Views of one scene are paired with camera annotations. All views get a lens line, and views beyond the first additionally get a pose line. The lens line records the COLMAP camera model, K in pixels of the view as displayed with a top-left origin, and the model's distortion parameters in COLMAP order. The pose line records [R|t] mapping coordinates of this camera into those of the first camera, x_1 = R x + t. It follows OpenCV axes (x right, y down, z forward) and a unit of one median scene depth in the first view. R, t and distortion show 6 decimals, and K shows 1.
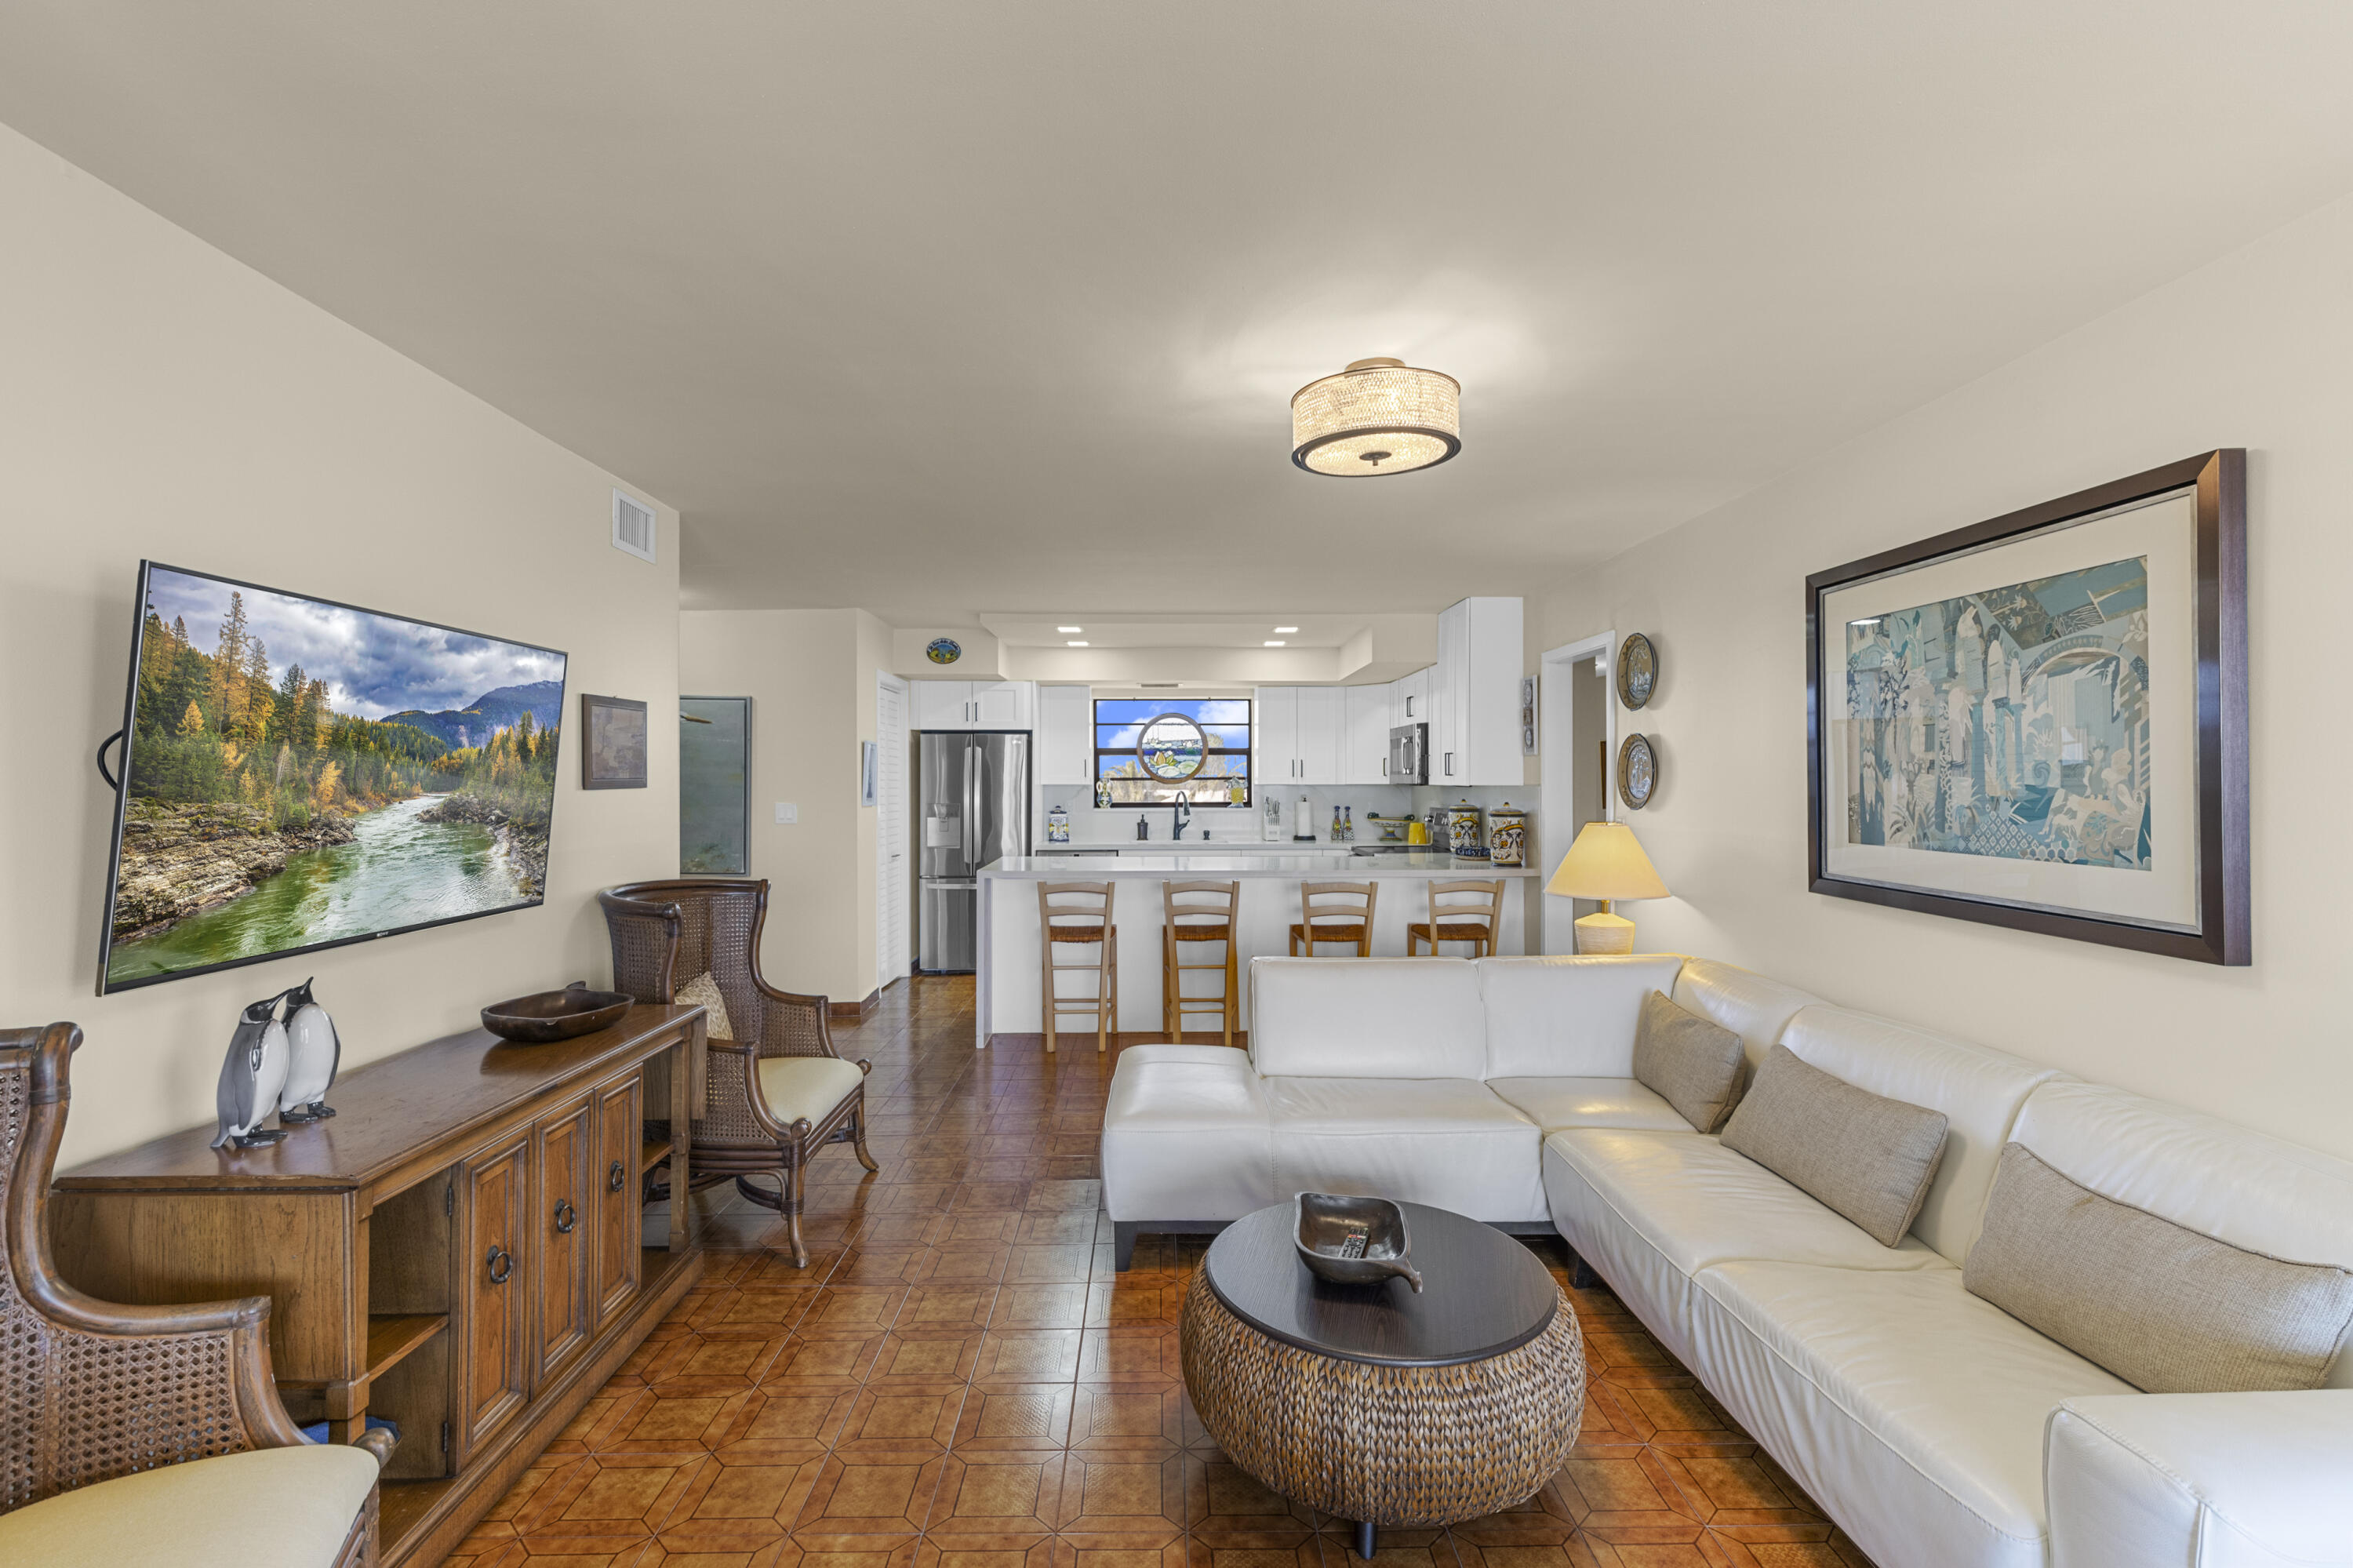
lens RADIAL K [[1060.7, 0, 1176.5], [0, 1060.7, 784.0], [0, 0, 1]] dist [0.000248, -0.000412]
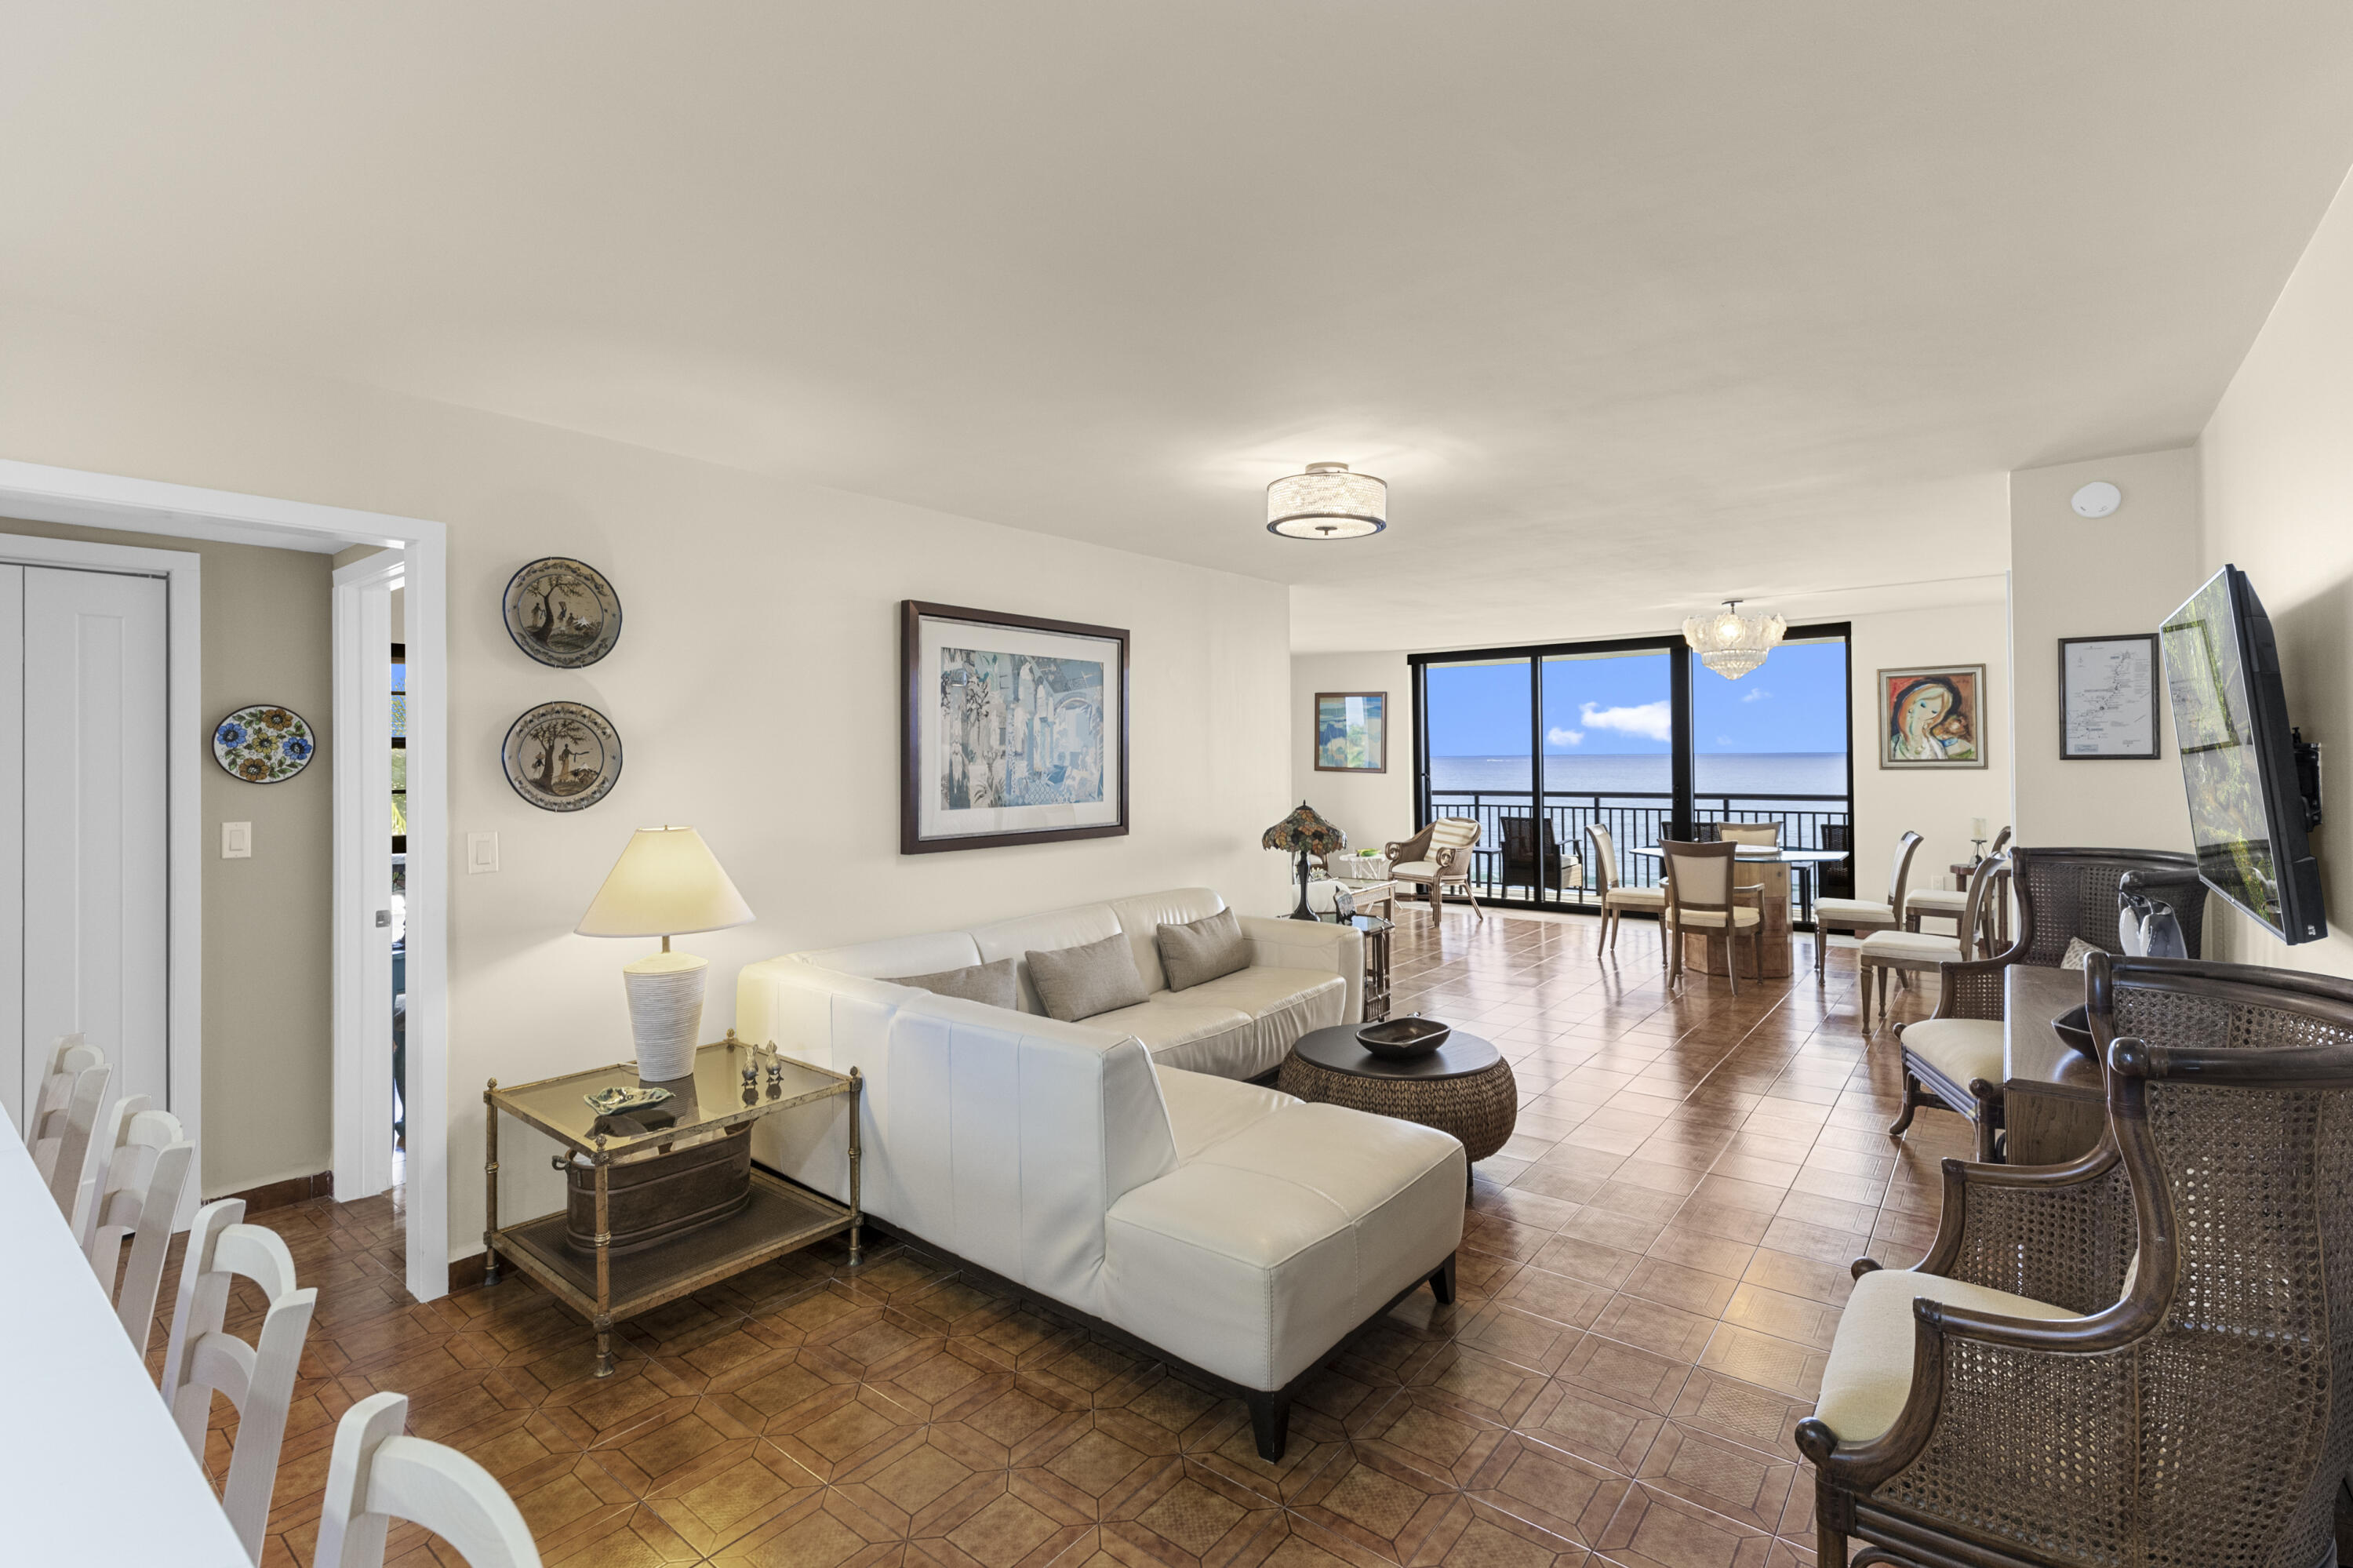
lens RADIAL K [[1070.7, 0, 1181.4], [0, 1070.7, 743.2], [0, 0, 1]] dist [-0.000958, -0.000210]
pose [[-0.771945, 0.017433, 0.635450, -0.509540], [0.013922, 0.999848, -0.010517, -0.012571], [-0.635536, 0.000729, -0.772071, 2.027490]]
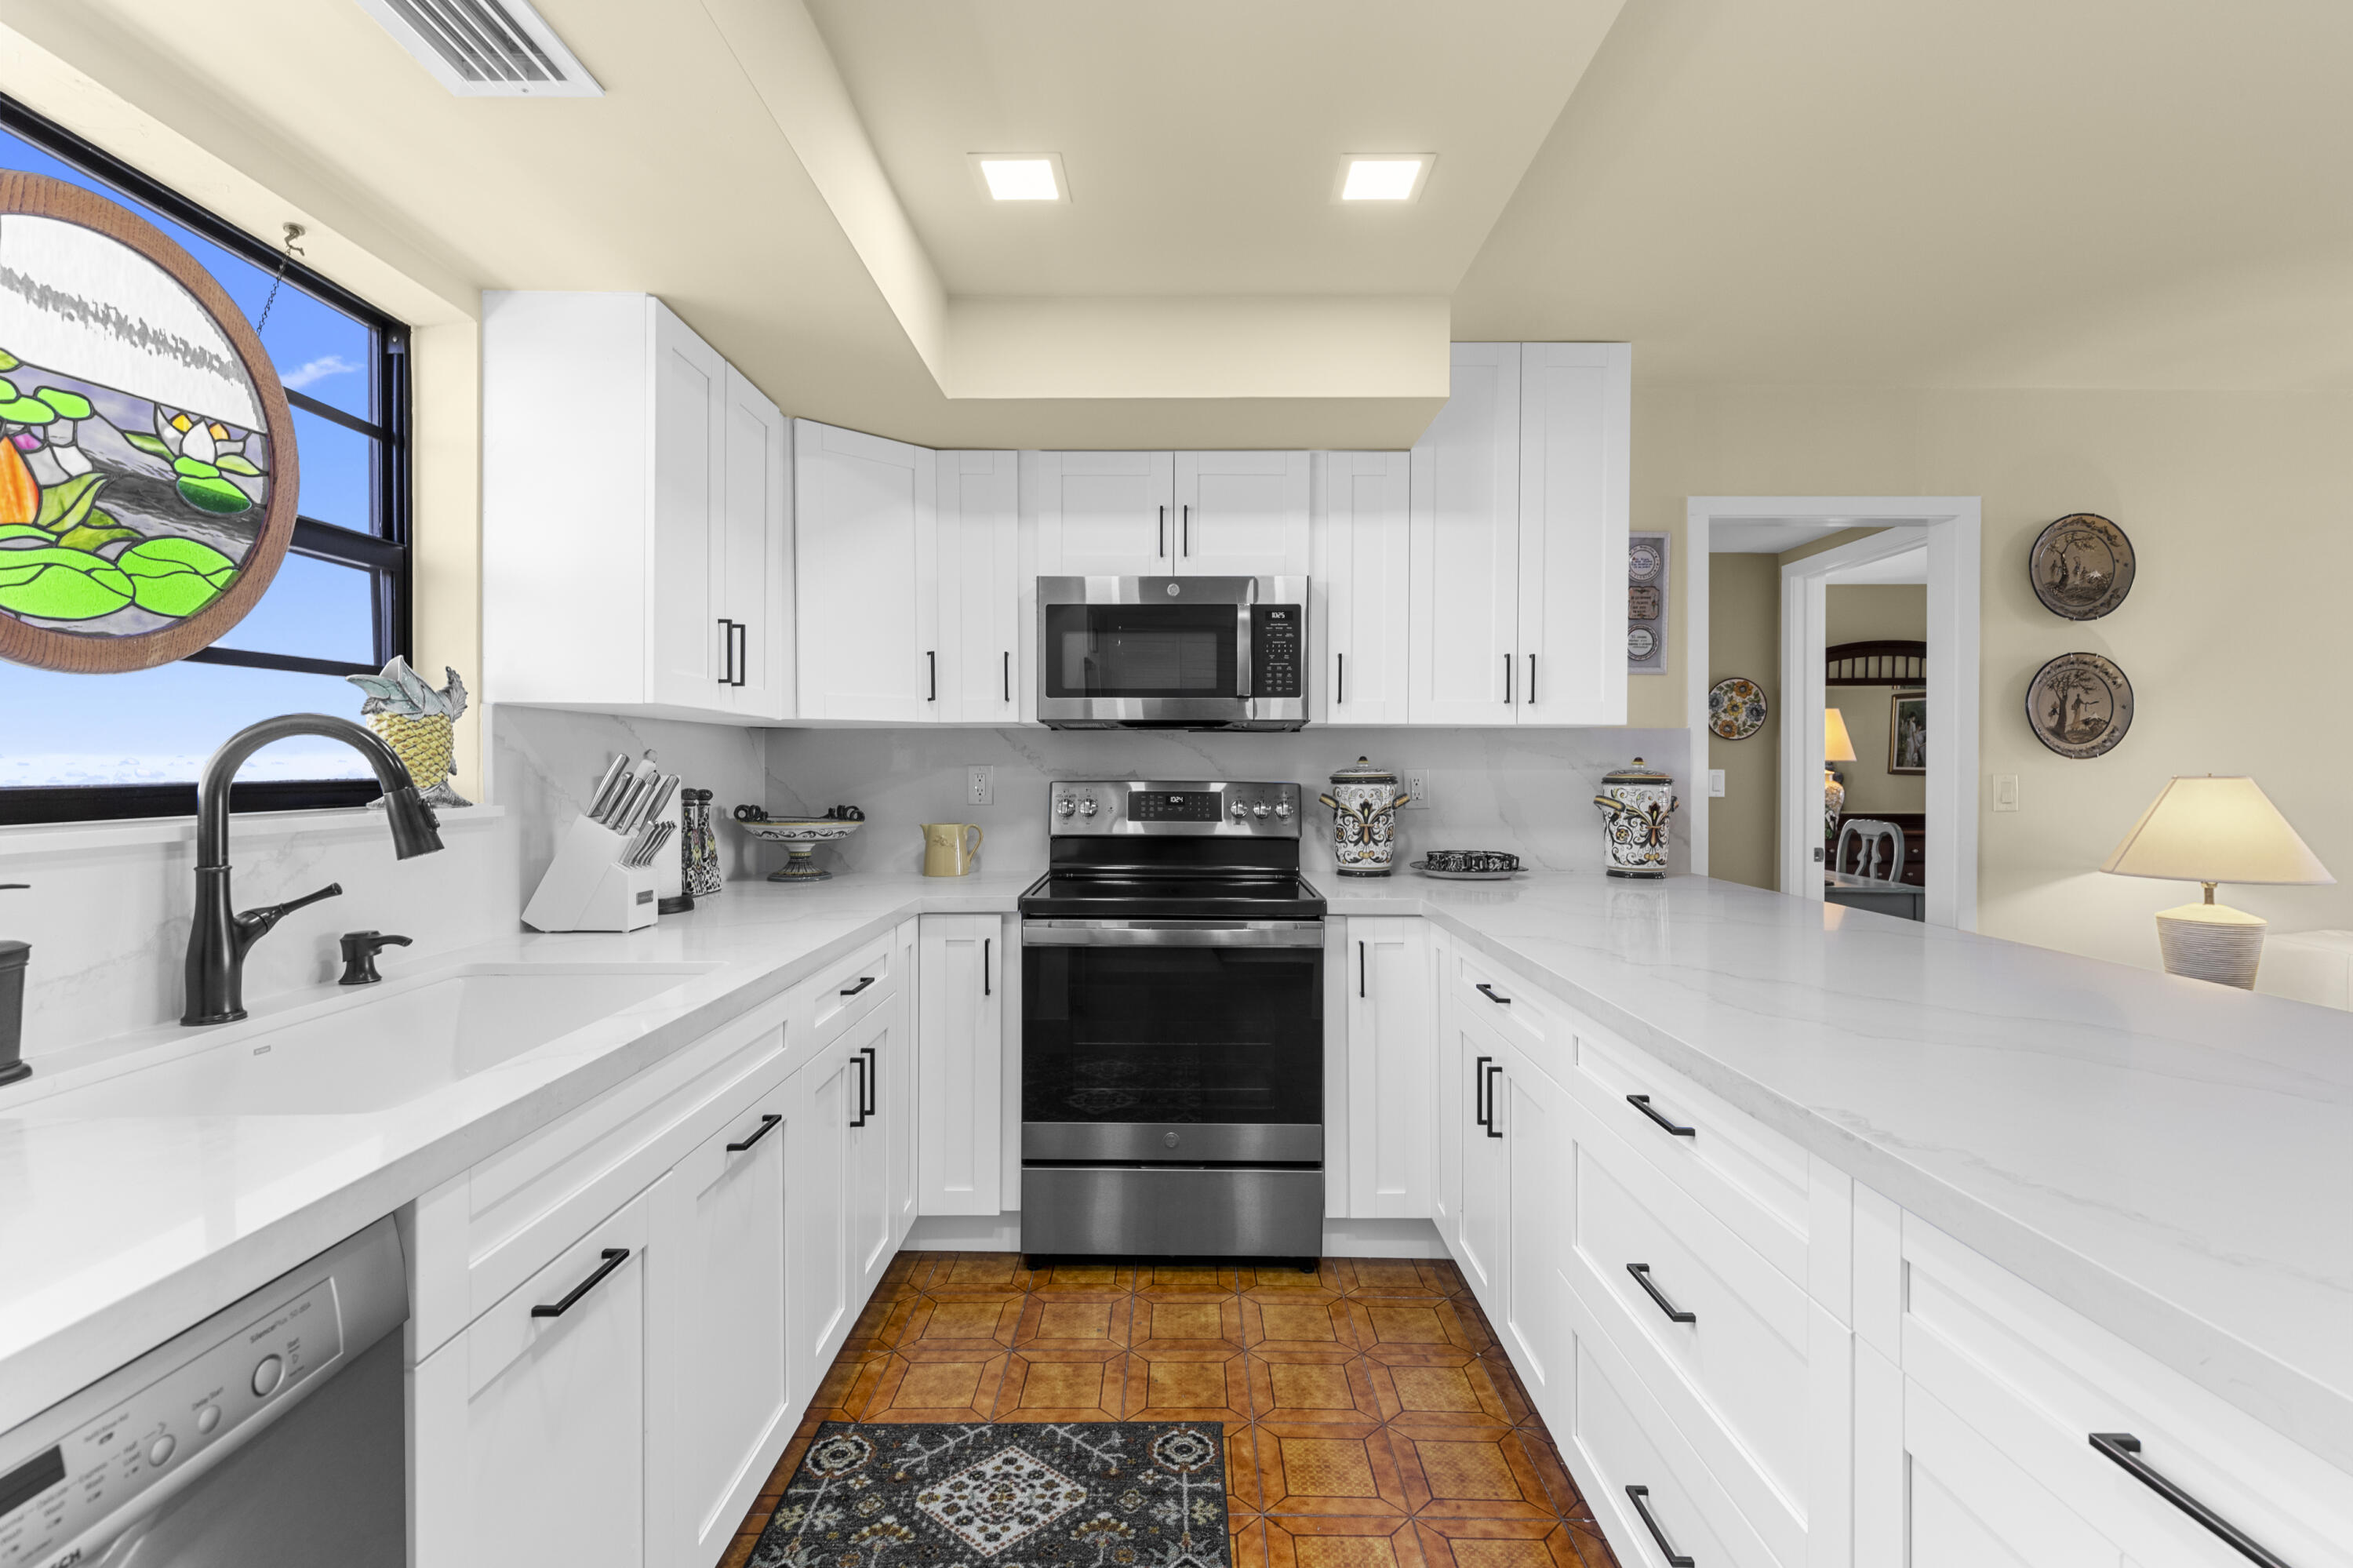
lens RADIAL K [[1058.6, 0, 1186.7], [0, 1058.6, 772.6], [0, 0, 1]] dist [0.004062, 0.000247]
pose [[0.014290, -0.003746, 0.999891, -0.470079], [0.003787, 0.999986, 0.003692, 0.045090], [-0.999891, 0.003734, 0.014304, 2.522968]]
